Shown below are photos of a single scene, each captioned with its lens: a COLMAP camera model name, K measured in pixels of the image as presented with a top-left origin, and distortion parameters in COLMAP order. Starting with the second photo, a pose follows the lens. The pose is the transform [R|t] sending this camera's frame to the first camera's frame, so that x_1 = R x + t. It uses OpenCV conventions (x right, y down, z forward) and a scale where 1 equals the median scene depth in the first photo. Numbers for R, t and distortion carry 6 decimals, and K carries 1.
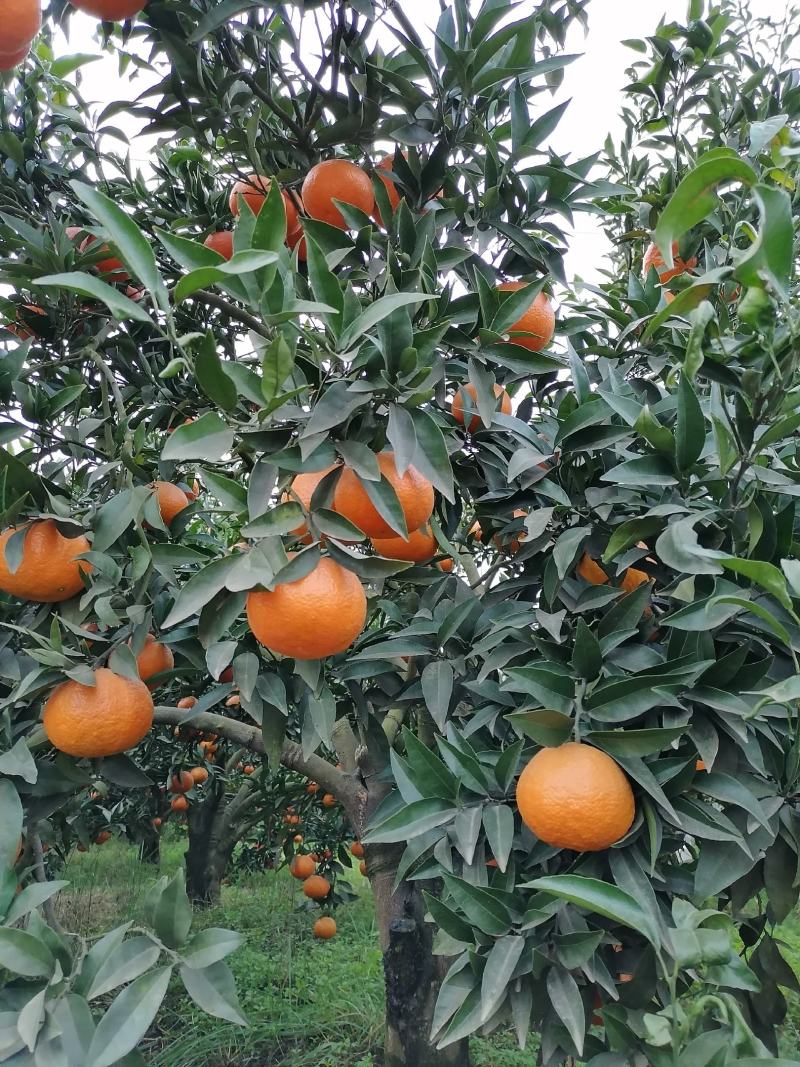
lens RADIAL K [[775.4, 0, 404.7], [0, 775.4, 526.4], [0, 0, 1]] dist [0.002112, -0.002440]
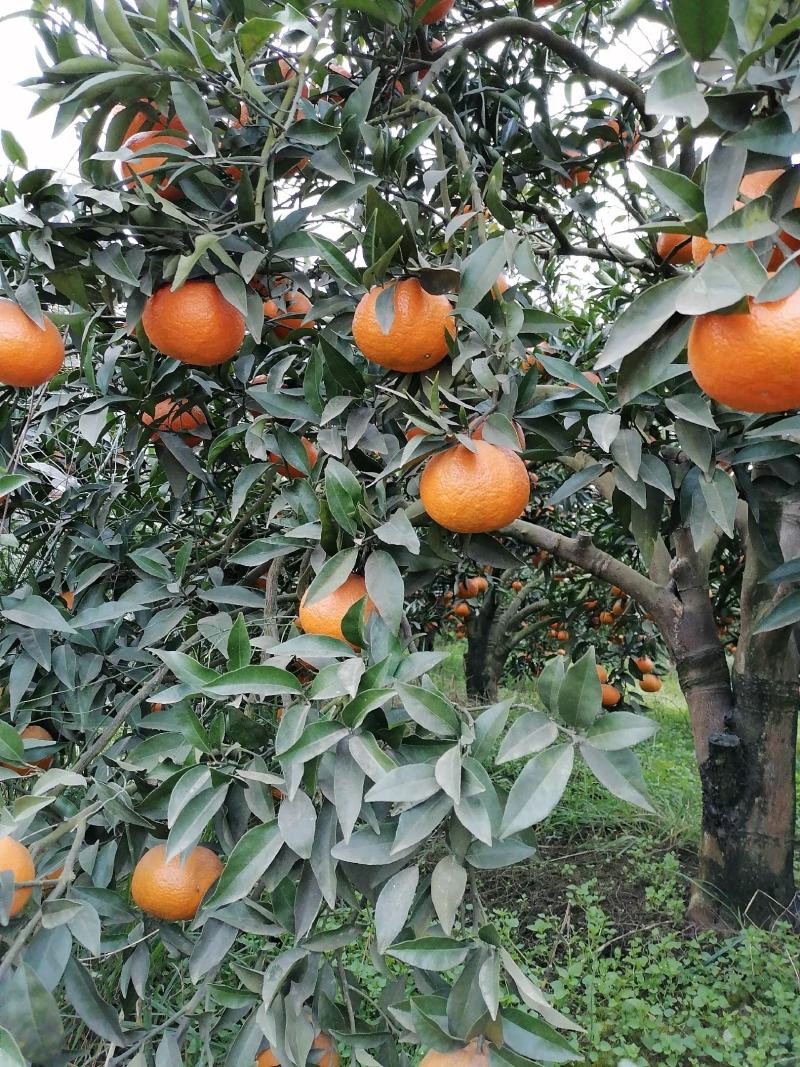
lens RADIAL K [[775.4, 0, 404.7], [0, 775.4, 526.4], [0, 0, 1]] dist [0.002112, -0.002440]
pose [[0.949576, 0.038243, -0.311197, -0.076537], [0.030818, 0.976343, 0.214020, 0.035689], [0.312019, -0.212819, 0.925933, 0.042270]]
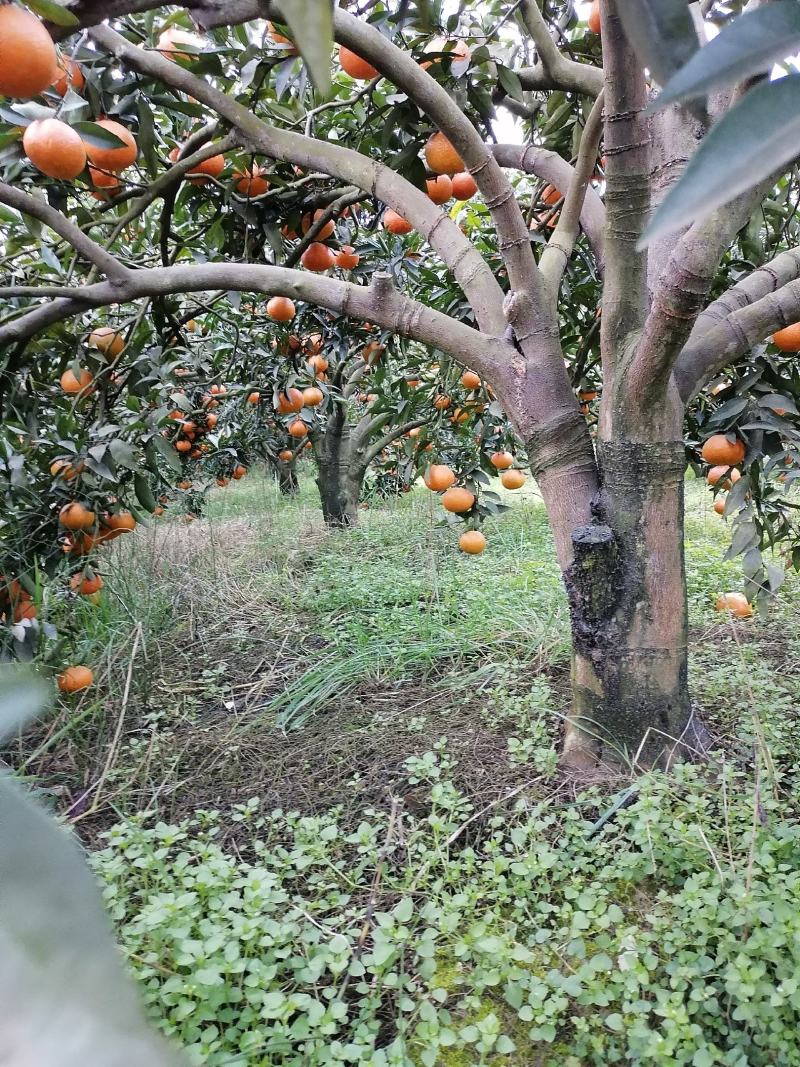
lens RADIAL K [[761.2, 0, 426.8], [0, 761.2, 535.3], [0, 0, 1]] dist [0.009512, -0.000815]
pose [[0.989389, -0.049038, -0.136767, -0.047970], [0.105714, 0.888718, 0.446100, 0.168496], [0.099671, -0.455824, 0.884472, 0.328889]]
